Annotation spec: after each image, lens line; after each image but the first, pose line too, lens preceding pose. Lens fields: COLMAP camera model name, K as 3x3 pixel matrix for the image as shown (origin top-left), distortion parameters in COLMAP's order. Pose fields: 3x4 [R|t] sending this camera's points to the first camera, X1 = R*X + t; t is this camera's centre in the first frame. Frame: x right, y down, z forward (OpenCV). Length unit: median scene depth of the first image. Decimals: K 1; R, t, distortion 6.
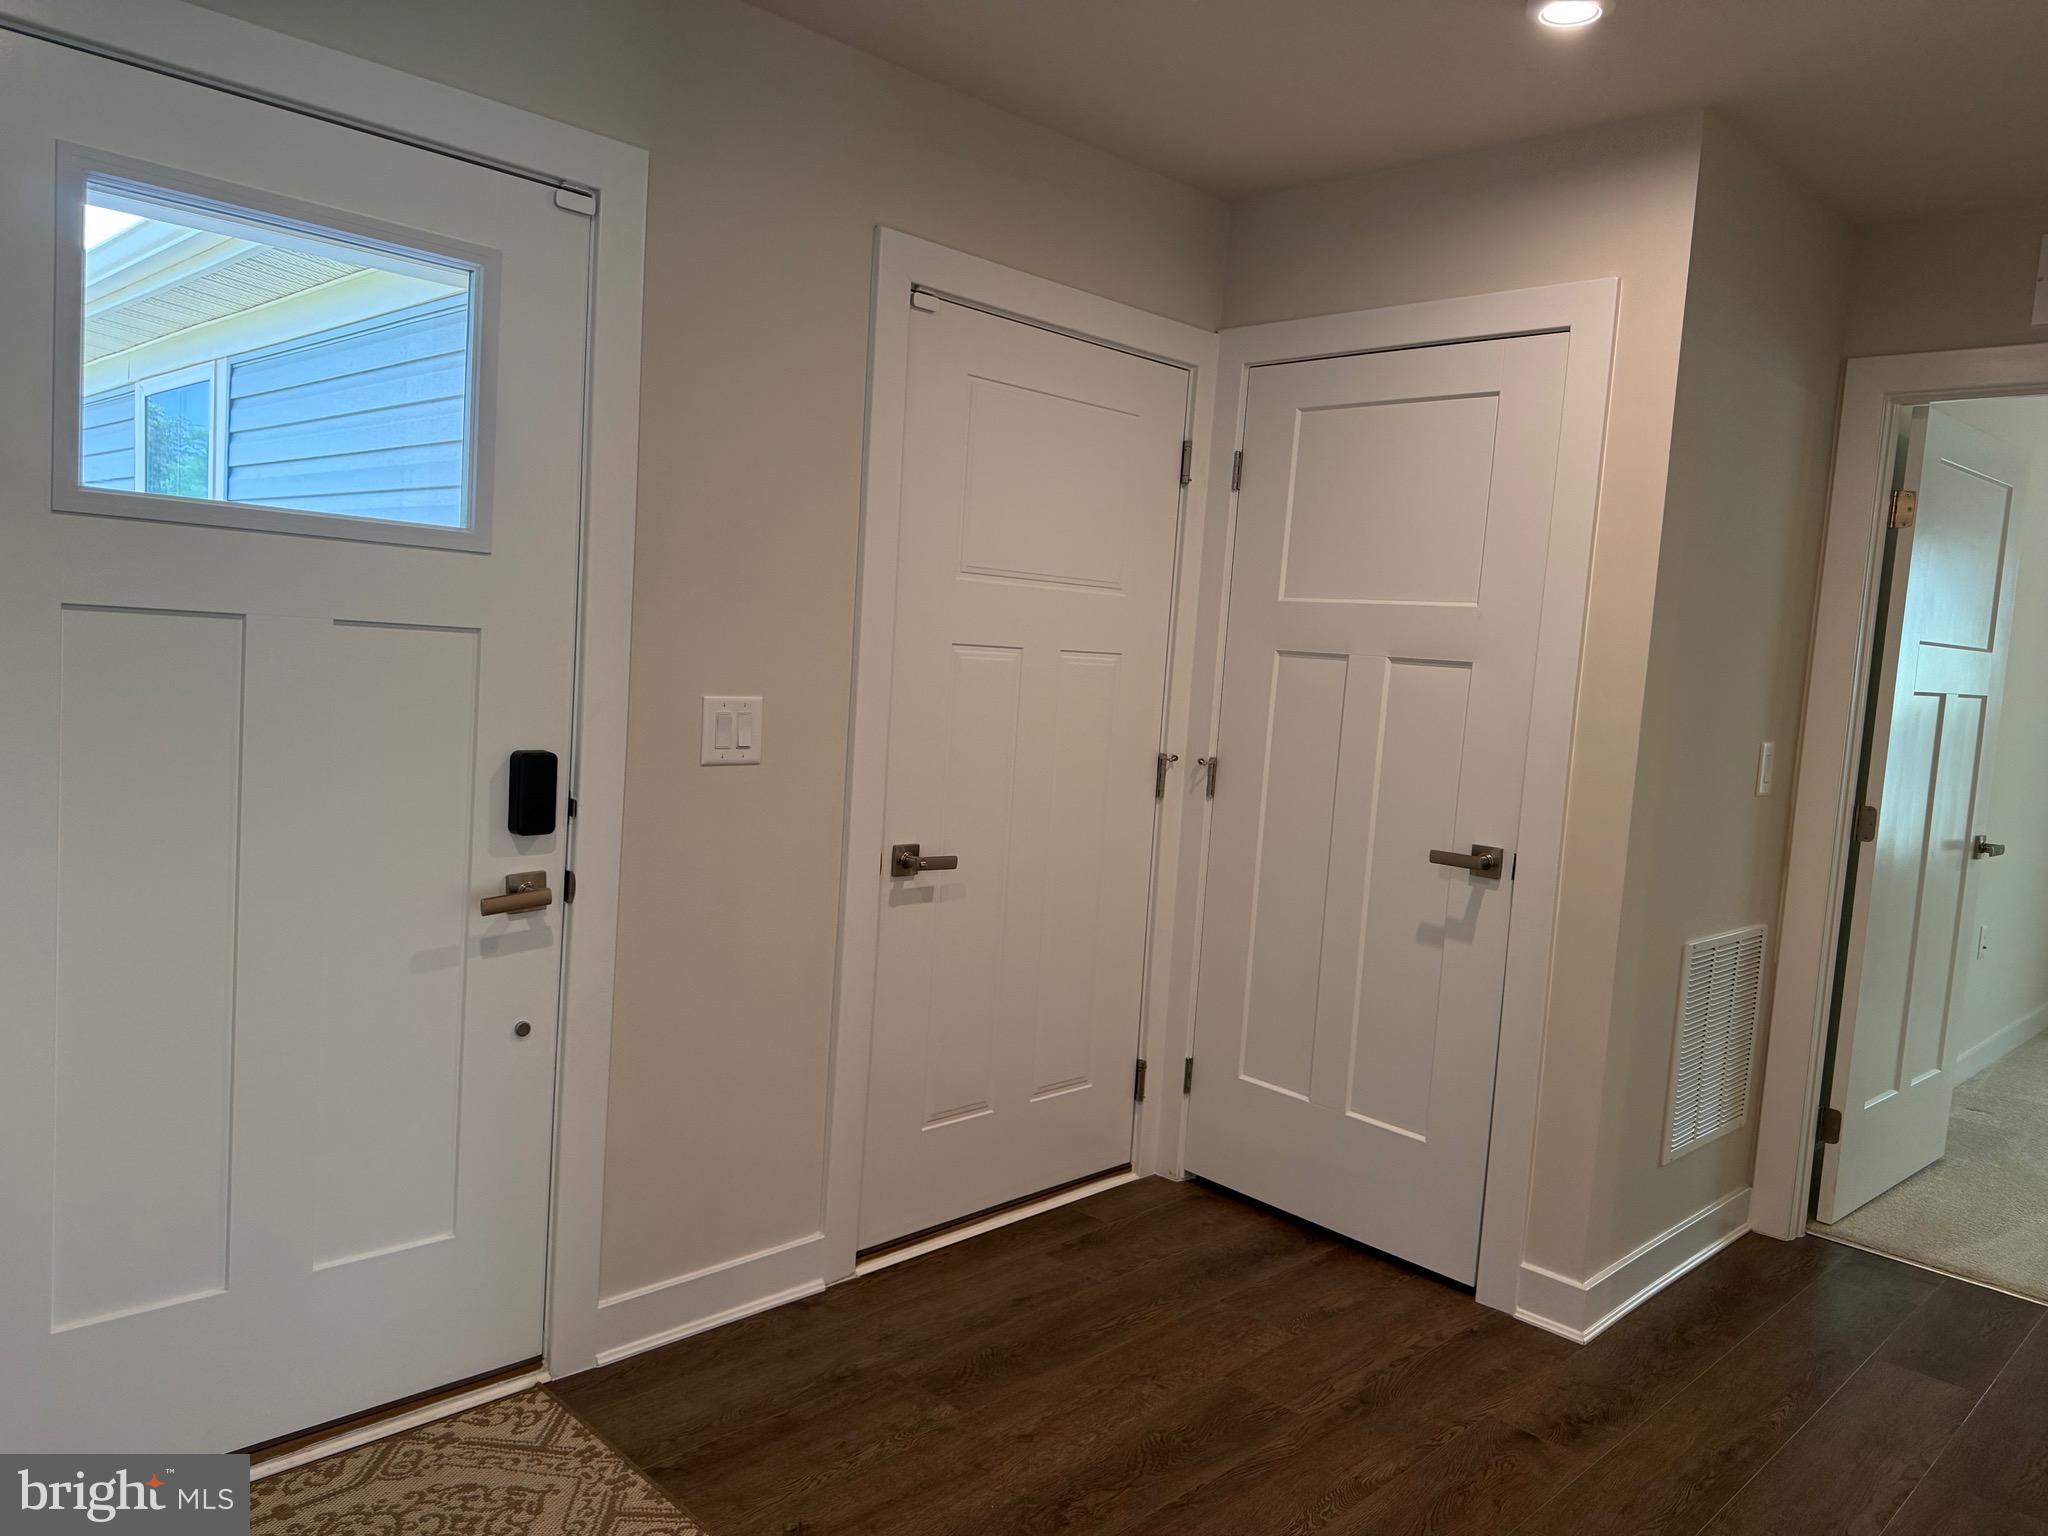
lens RADIAL K [[1450.4, 0, 1025.9], [0, 1450.4, 774.3], [0, 0, 1]] dist [0.014243, -0.012495]
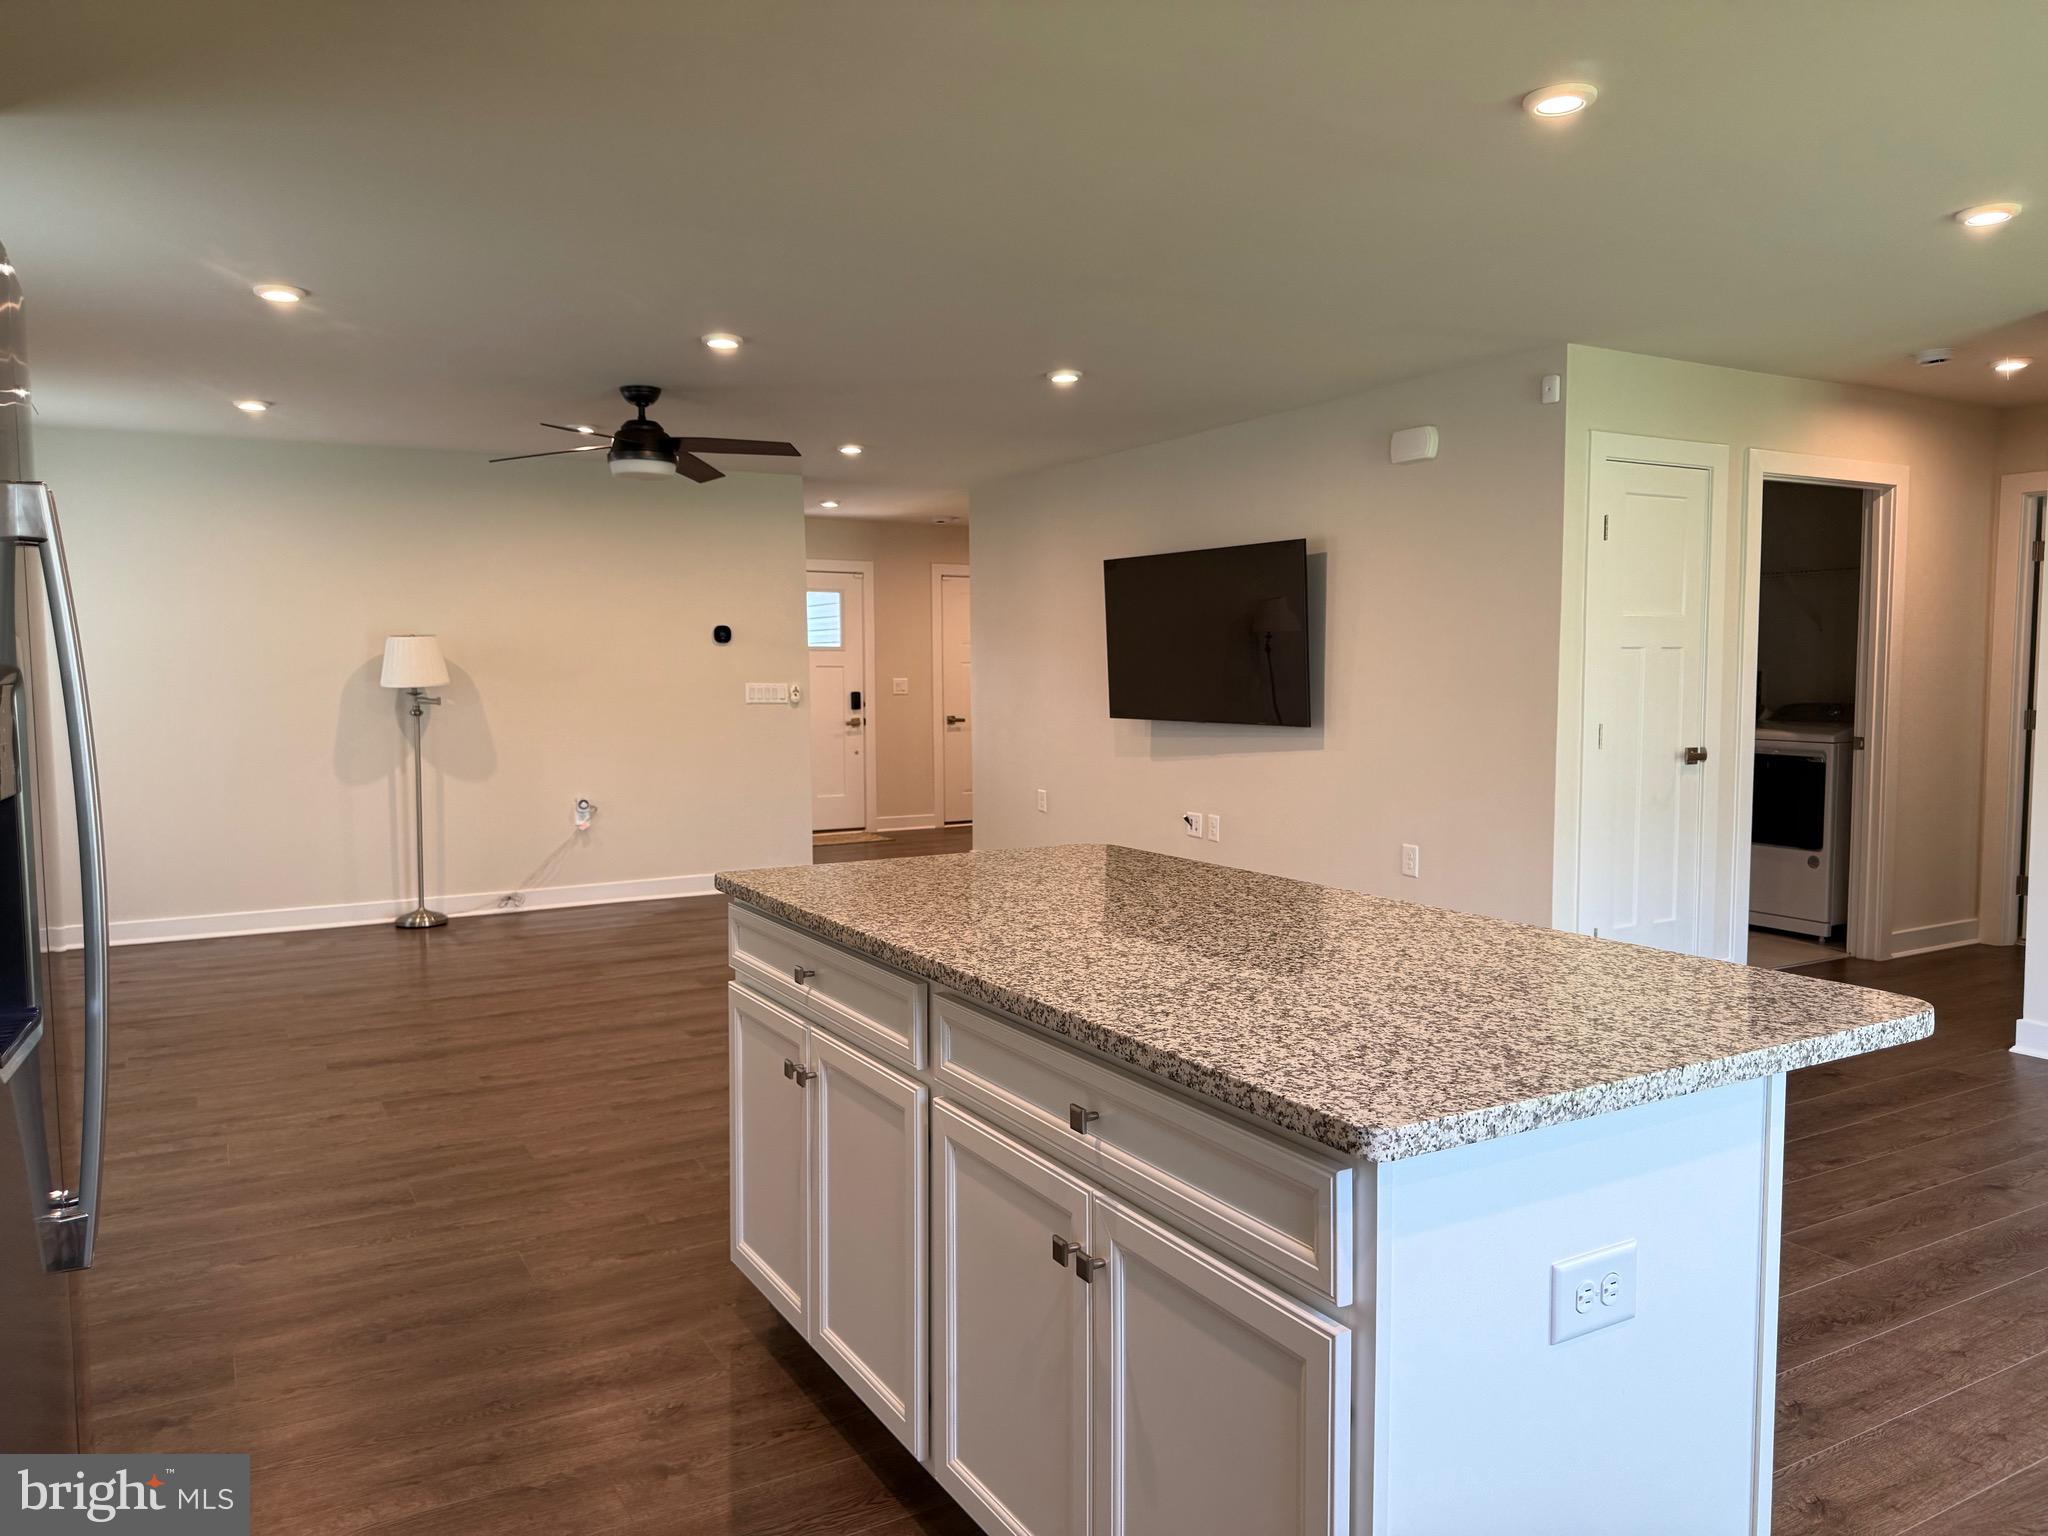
lens RADIAL K [[1450.4, 0, 1022.6], [0, 1450.4, 761.8], [0, 0, 1]] dist [0.014243, -0.012495]
pose [[0.966088, -0.050015, -0.253322, 1.345274], [0.045349, 0.998677, -0.024230, 0.342708], [0.254199, 0.011921, 0.967078, -3.364003]]
